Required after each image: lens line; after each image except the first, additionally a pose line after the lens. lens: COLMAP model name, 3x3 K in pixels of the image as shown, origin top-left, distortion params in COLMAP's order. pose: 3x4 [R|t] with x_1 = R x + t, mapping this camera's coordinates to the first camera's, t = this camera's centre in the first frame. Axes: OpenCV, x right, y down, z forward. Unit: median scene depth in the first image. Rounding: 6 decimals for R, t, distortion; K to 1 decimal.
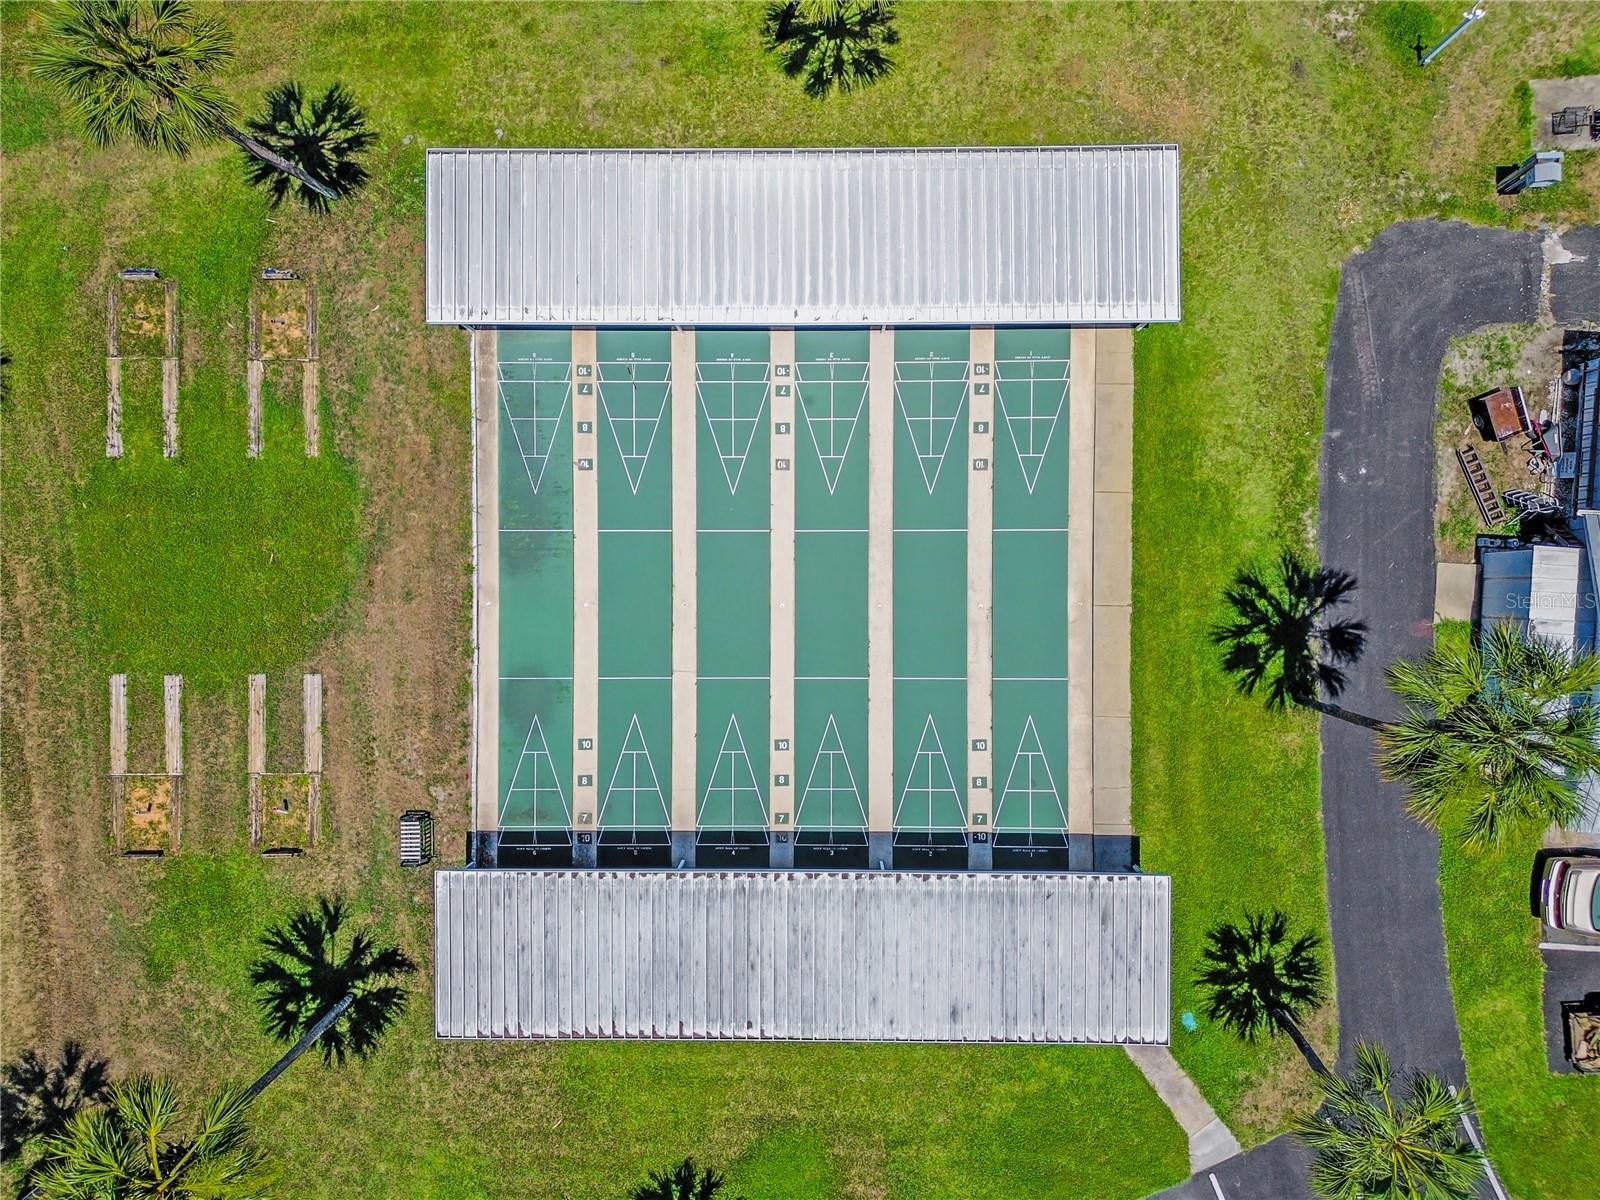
lens RADIAL K [[1123.0, 0, 806.5], [0, 1123.0, 603.0], [0, 0, 1]] dist [0.062707, -0.063535]
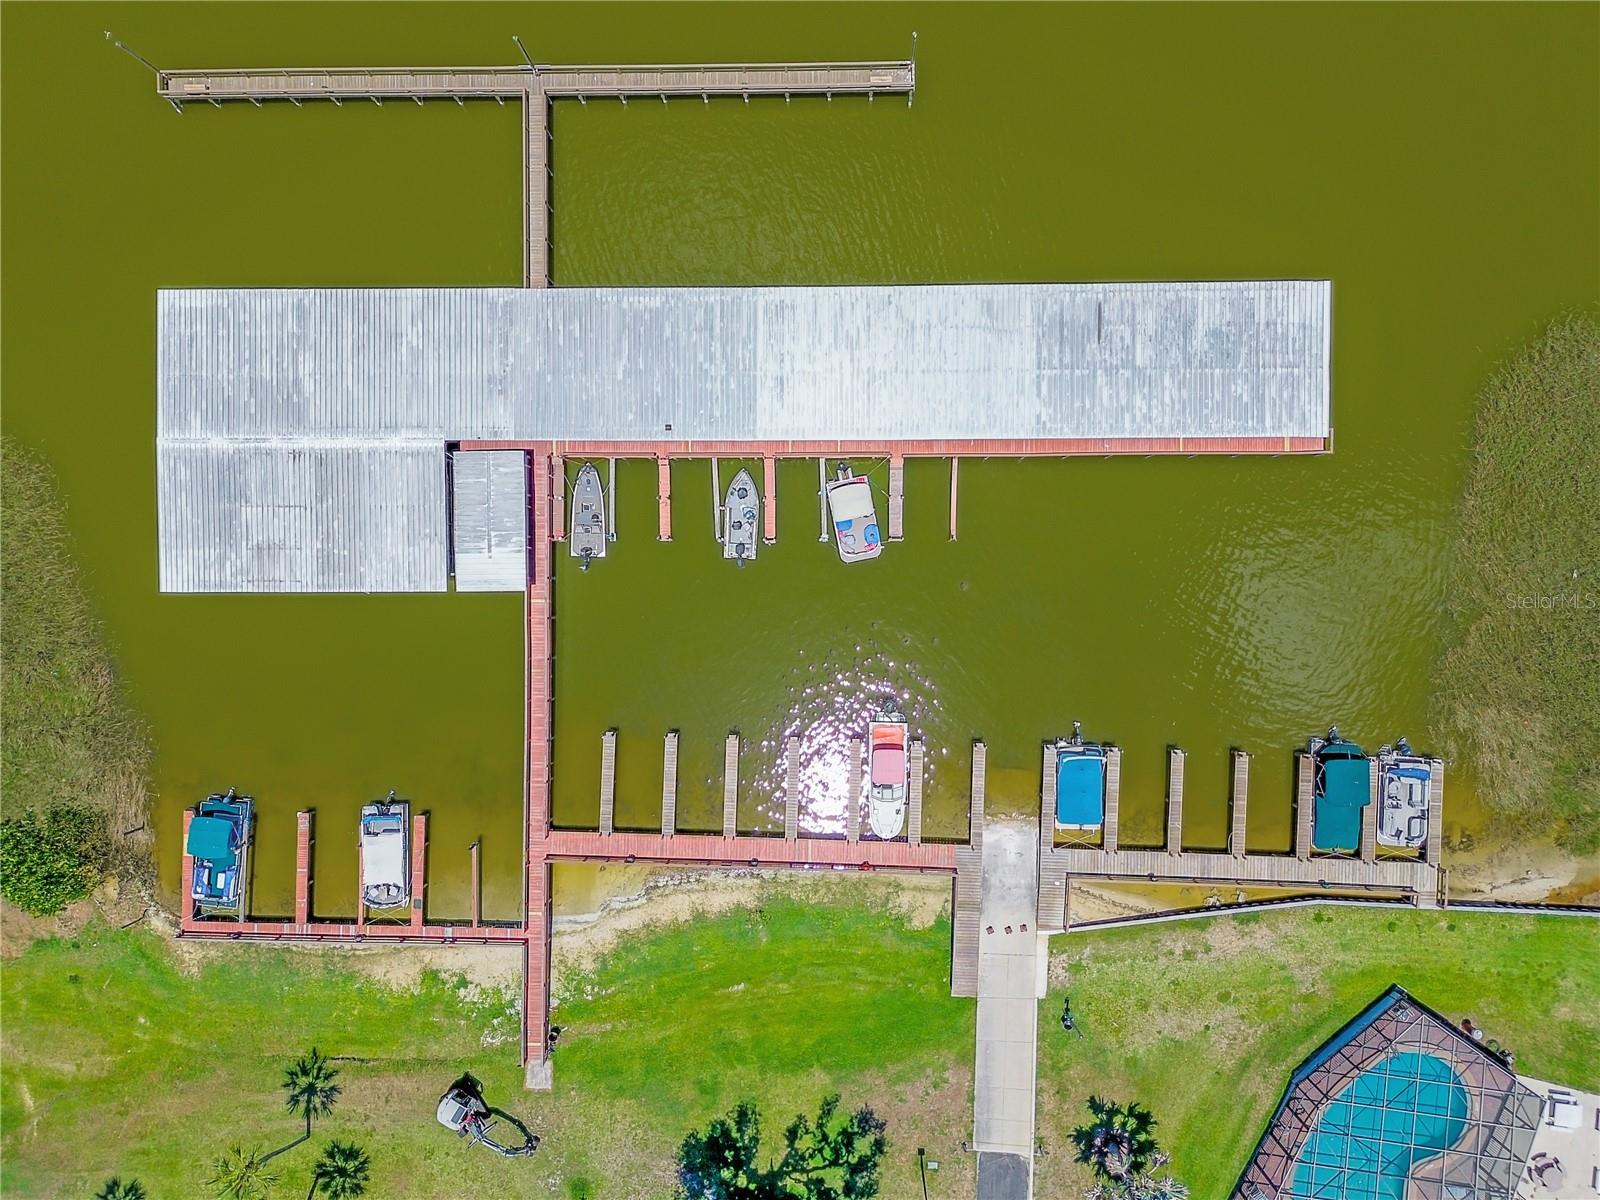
lens RADIAL K [[1123.0, 0, 806.5], [0, 1123.0, 603.0], [0, 0, 1]] dist [0.062707, -0.063535]
pose [[0.998466, 0.055345, -0.001320, 0.932814], [-0.055343, 0.998466, 0.001588, -1.757433], [0.001406, -0.001512, 0.999998, -1.386319]]
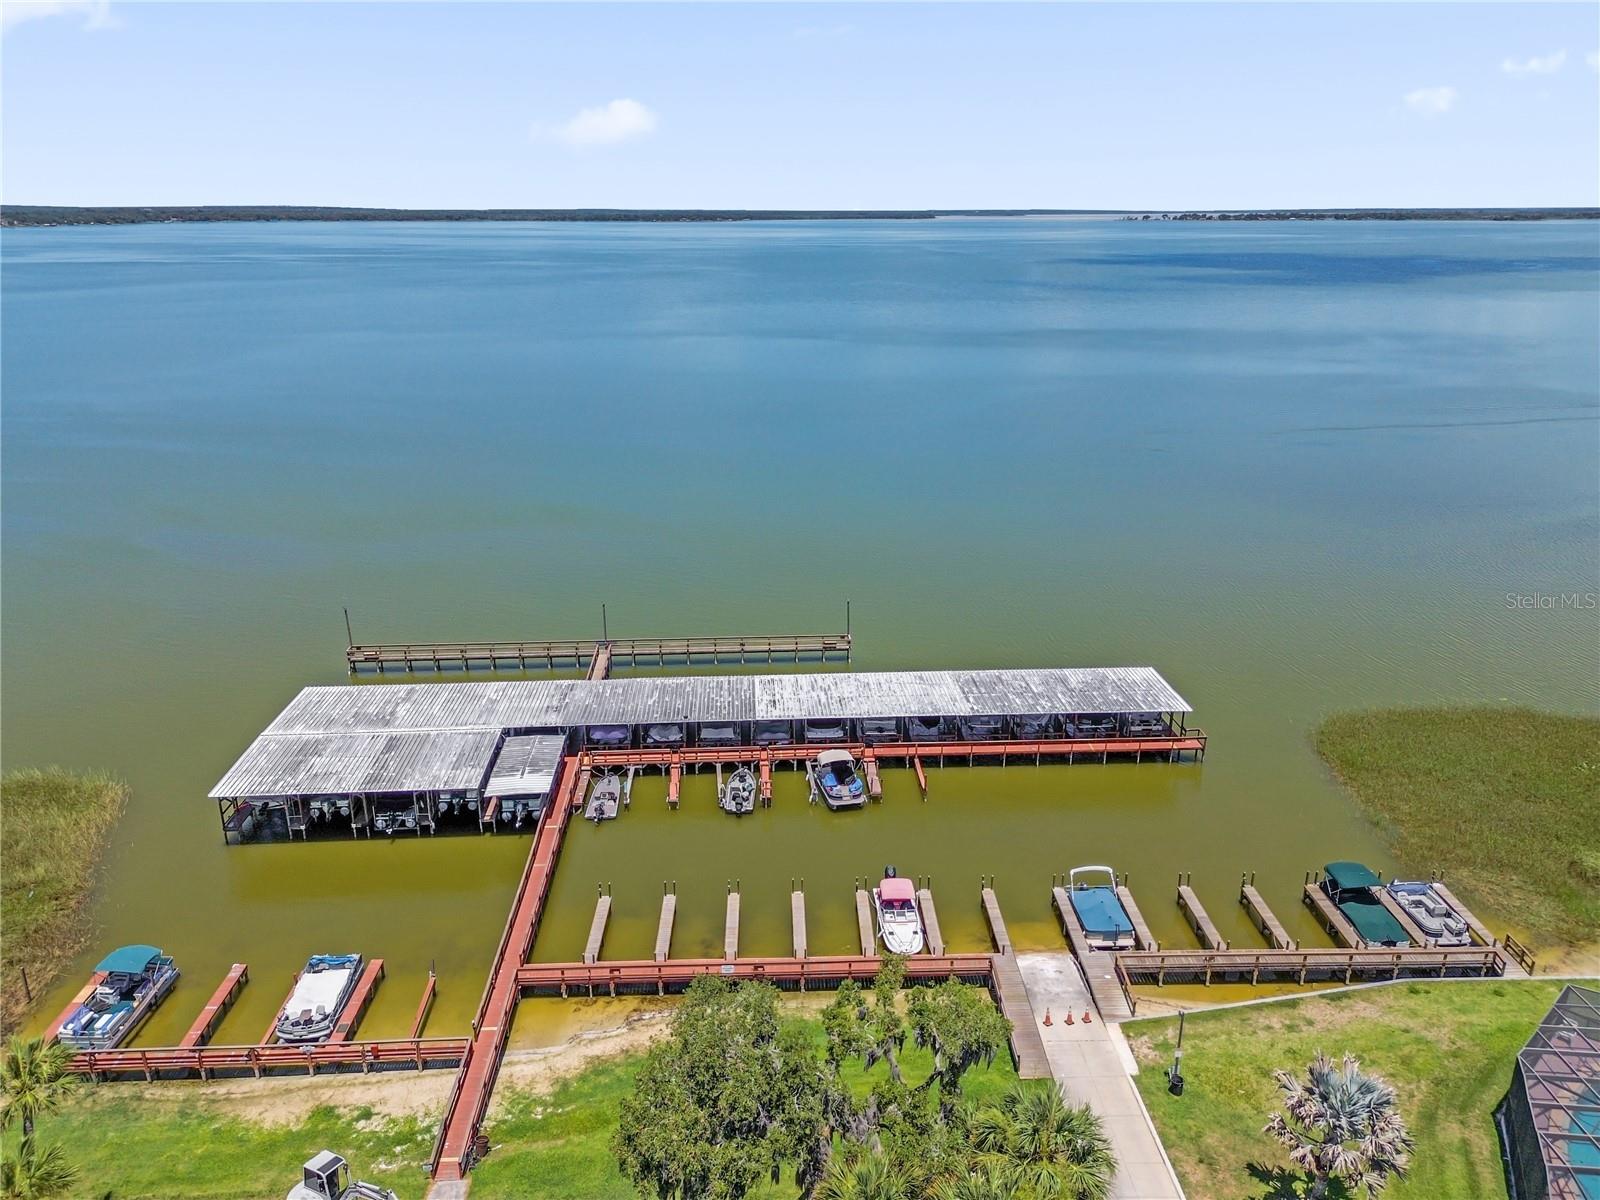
lens RADIAL K [[1123.0, 0, 806.5], [0, 1123.0, 603.0], [0, 0, 1]] dist [0.062707, -0.063535]
pose [[0.999608, 0.022451, 0.016719, 0.885088], [0.008632, 0.320914, -0.947069, 0.551411], [-0.026628, 0.946842, 0.320594, -0.313041]]
